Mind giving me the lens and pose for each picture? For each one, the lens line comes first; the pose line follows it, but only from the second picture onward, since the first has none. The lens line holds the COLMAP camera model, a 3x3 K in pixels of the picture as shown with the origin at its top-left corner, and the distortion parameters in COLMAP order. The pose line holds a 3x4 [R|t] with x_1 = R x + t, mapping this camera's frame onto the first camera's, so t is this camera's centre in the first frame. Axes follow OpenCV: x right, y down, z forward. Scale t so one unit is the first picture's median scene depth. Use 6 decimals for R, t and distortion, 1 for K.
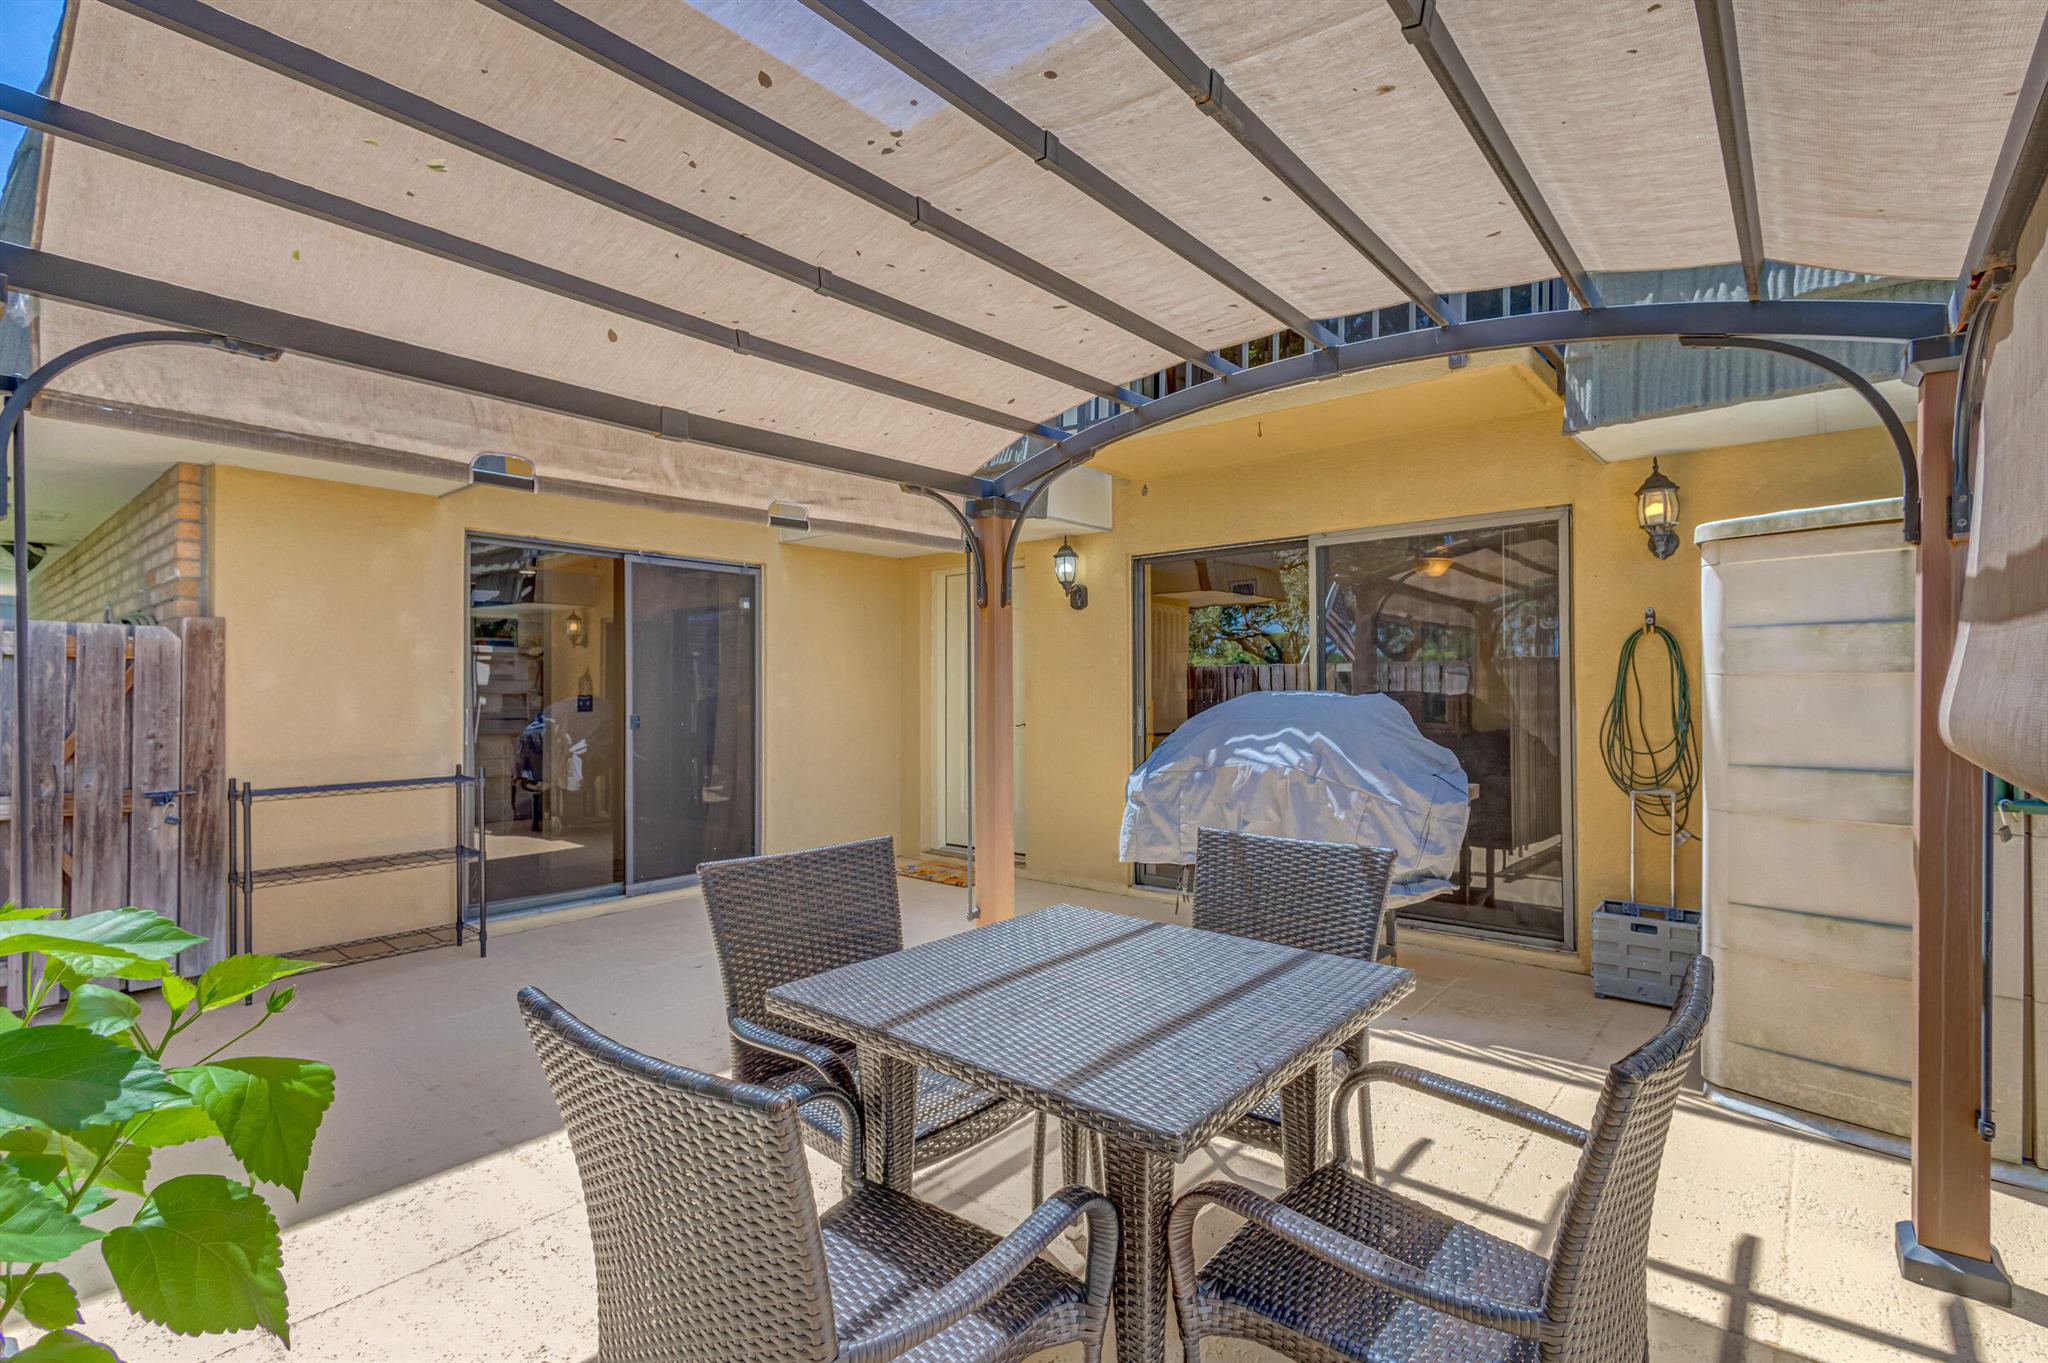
lens RADIAL K [[949.1, 0, 1024.0], [0, 949.1, 681.5], [0, 0, 1]] dist [0.010818, -0.001197]
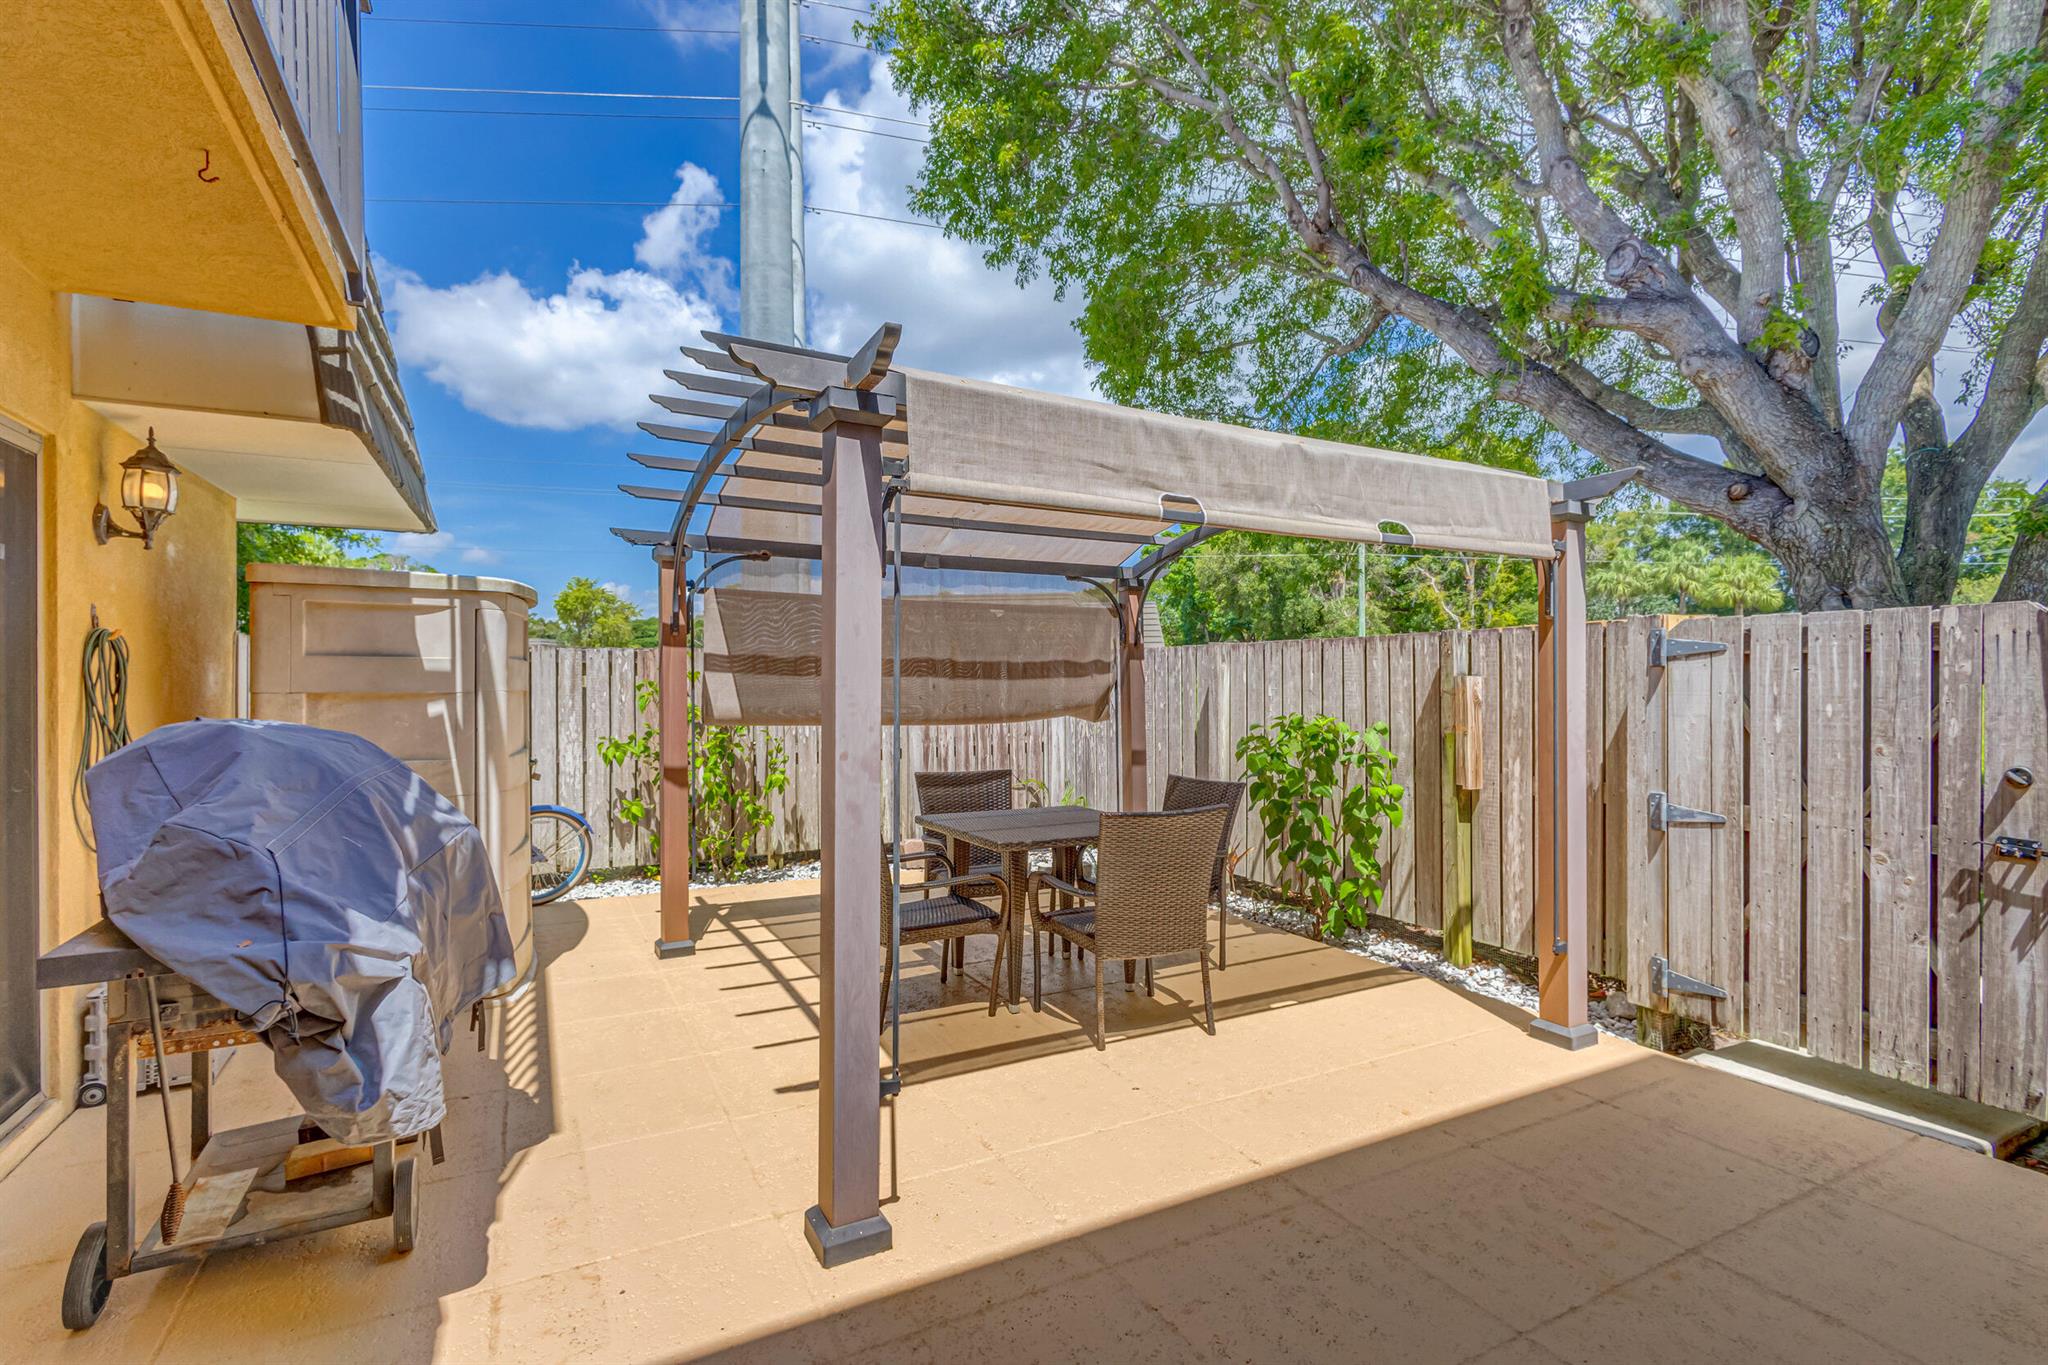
lens RADIAL K [[944.0, 0, 1019.7], [0, 944.0, 684.8], [0, 0, 1]] dist [0.009864, -0.000697]
pose [[-0.927125, 0.004224, 0.374729, -0.341997], [0.002410, 0.999983, -0.005312, -0.006416], [-0.374745, -0.004022, -0.927119, 1.476298]]
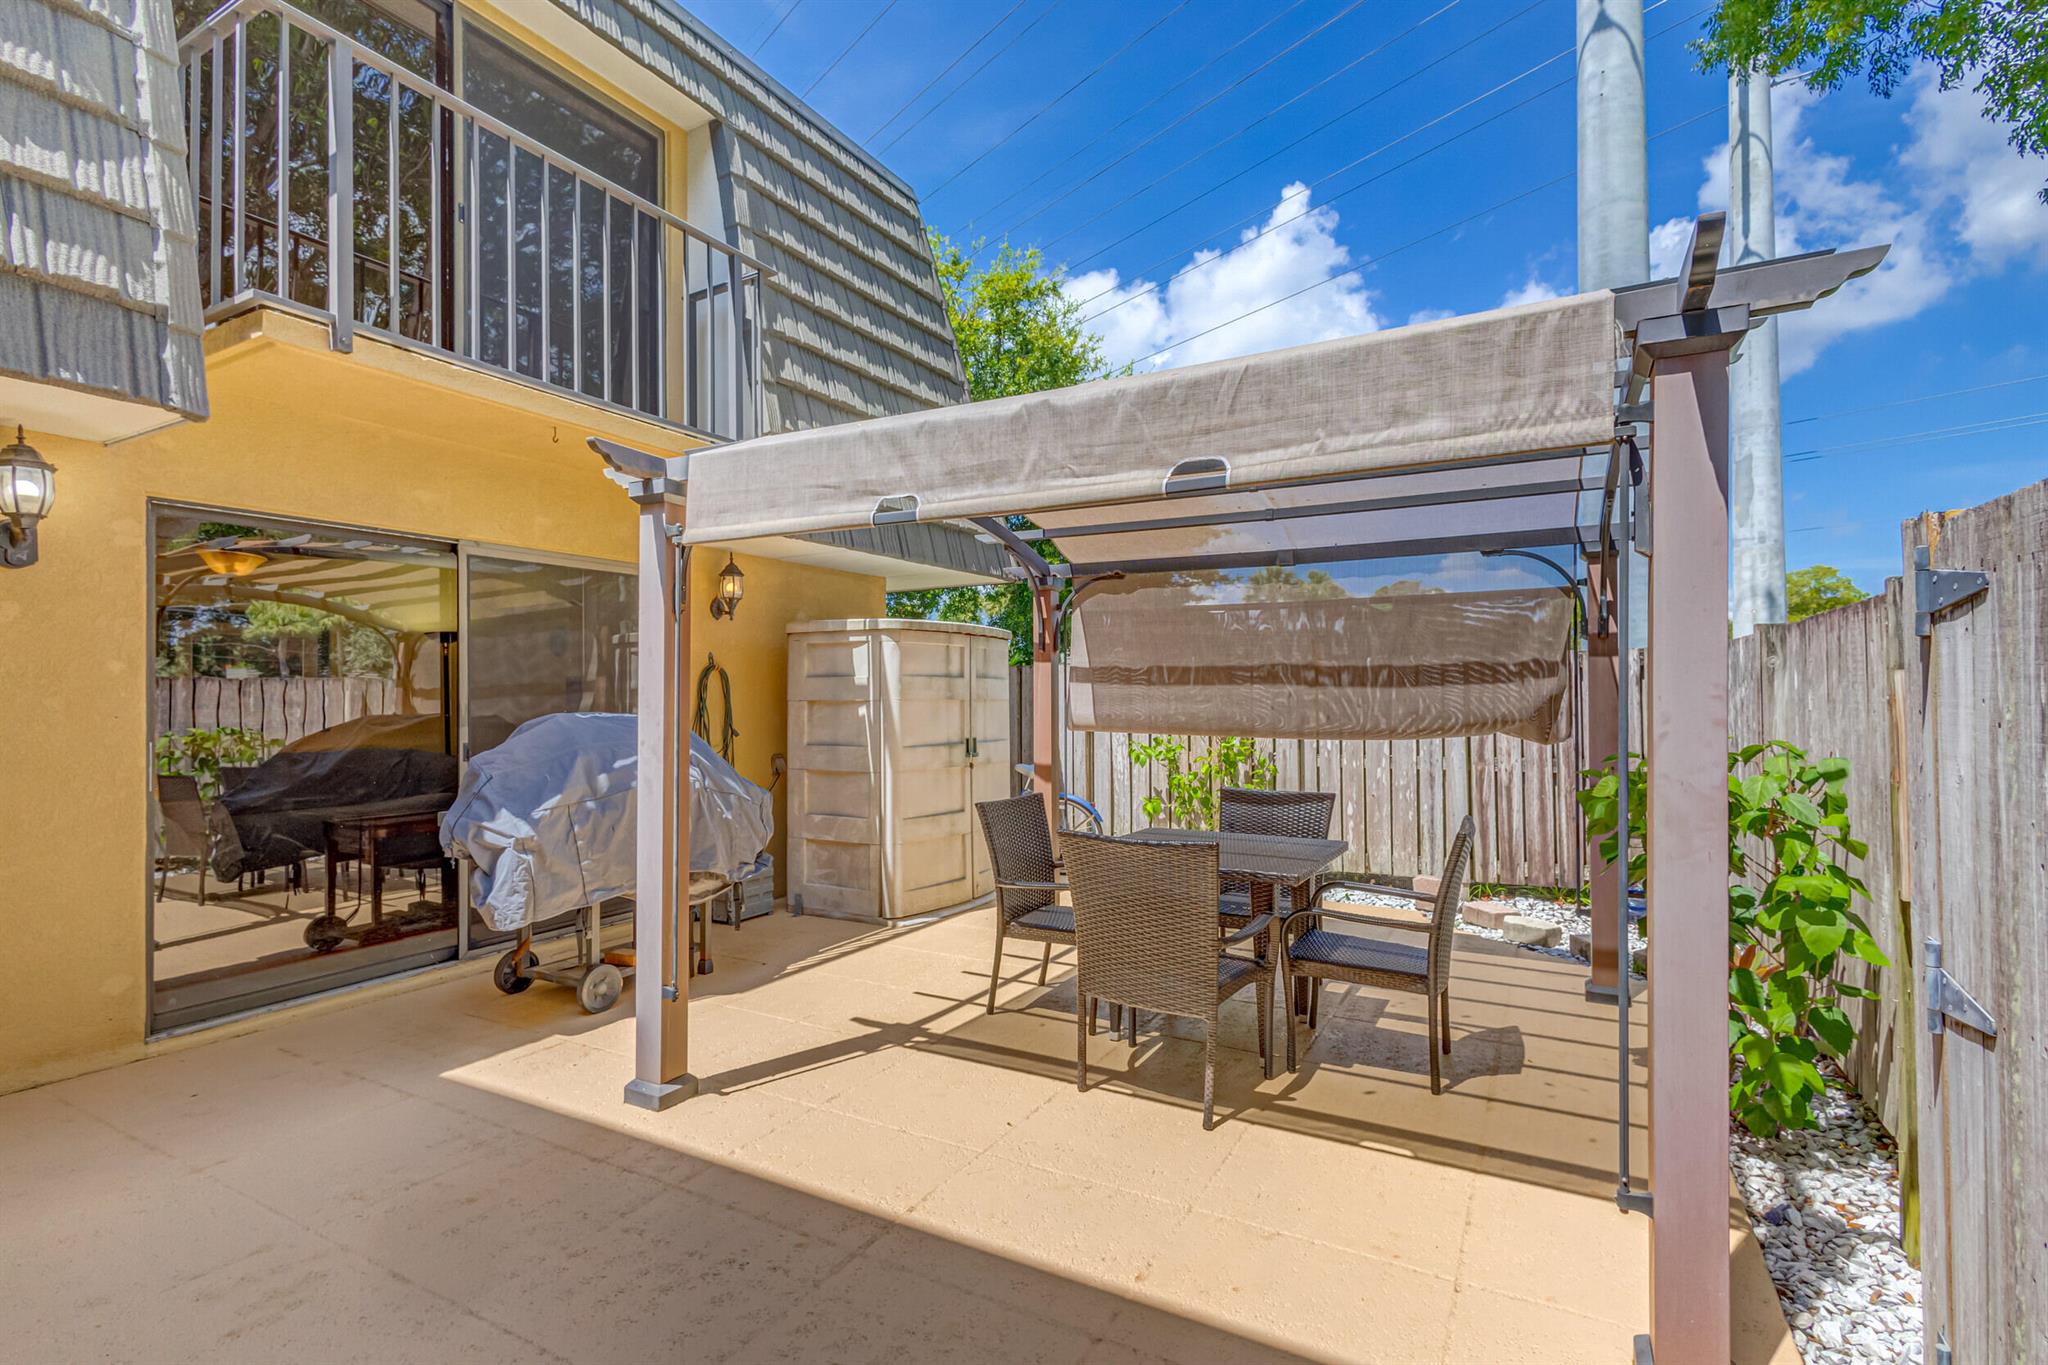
lens RADIAL K [[957.3, 0, 1024.5], [0, 957.3, 684.2], [0, 0, 1]] dist [0.012951, -0.003165]
pose [[-0.191637, 0.020941, 0.981242, -0.881352], [-0.001869, 0.999763, -0.021701, 0.001313], [-0.981464, -0.005993, -0.191553, 0.833822]]
